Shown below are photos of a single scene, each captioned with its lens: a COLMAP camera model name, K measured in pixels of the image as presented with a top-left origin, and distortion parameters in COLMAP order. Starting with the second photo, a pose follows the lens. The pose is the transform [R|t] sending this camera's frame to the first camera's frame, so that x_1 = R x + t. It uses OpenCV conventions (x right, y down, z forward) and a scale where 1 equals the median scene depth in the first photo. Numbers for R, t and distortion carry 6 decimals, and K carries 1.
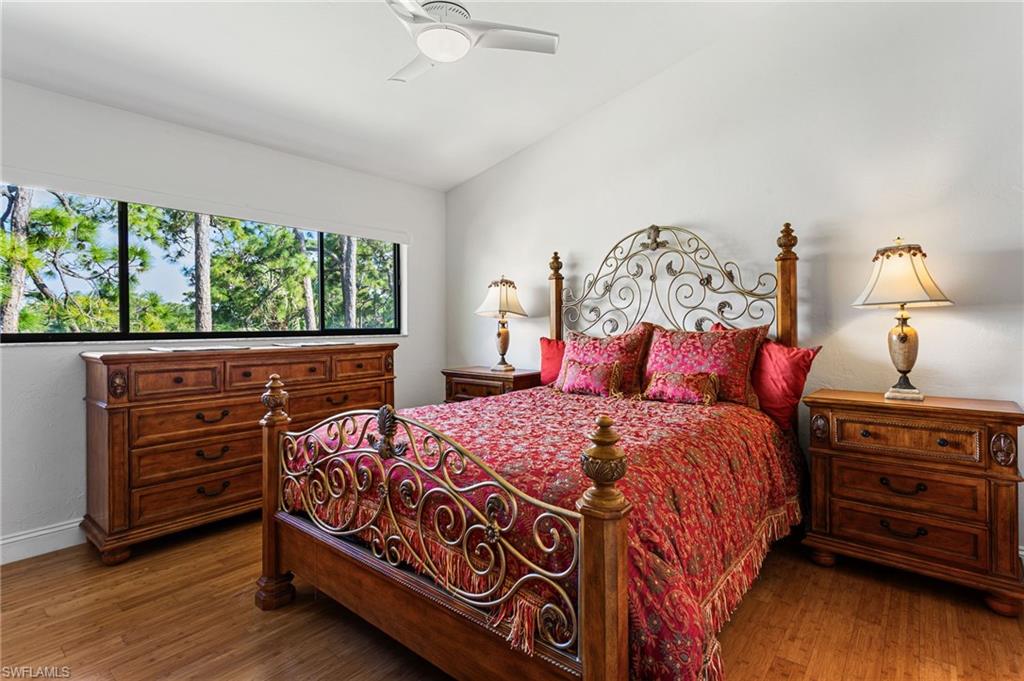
lens RADIAL K [[485.2, 0, 511.6], [0, 485.2, 336.0], [0, 0, 1]] dist [0.002455, 0.000454]
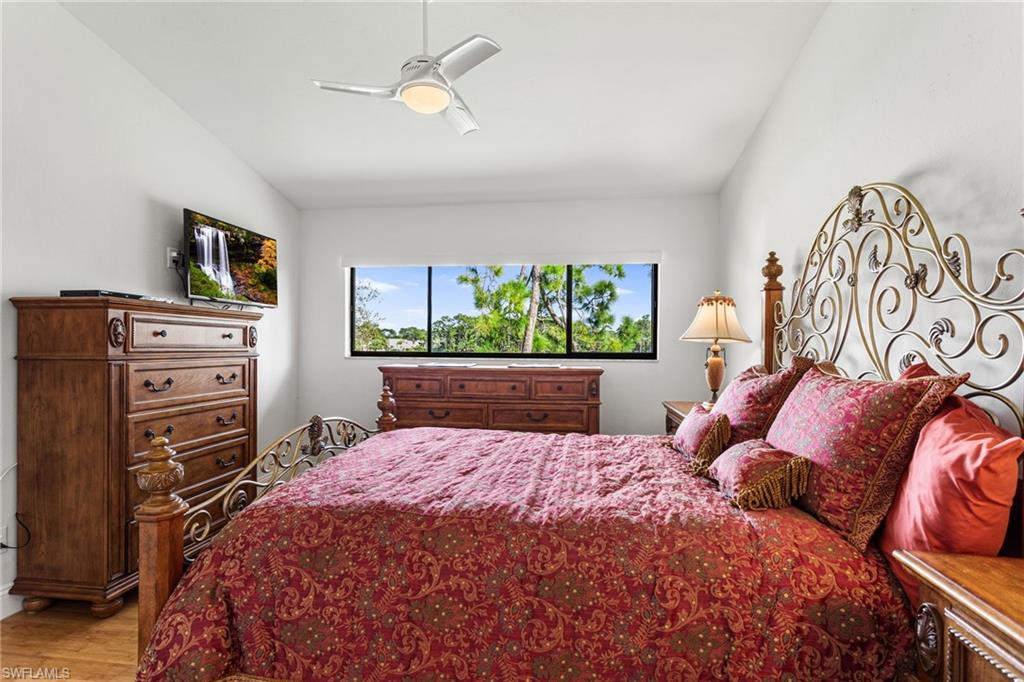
lens RADIAL K [[481.2, 0, 513.4], [0, 481.2, 337.9], [0, 0, 1]] dist [0.002924, 0.000840]
pose [[0.539413, 0.000127, -0.842041, 0.559276], [-0.028137, 0.999444, -0.017874, -0.029418], [0.841571, 0.033334, 0.539117, 0.360466]]
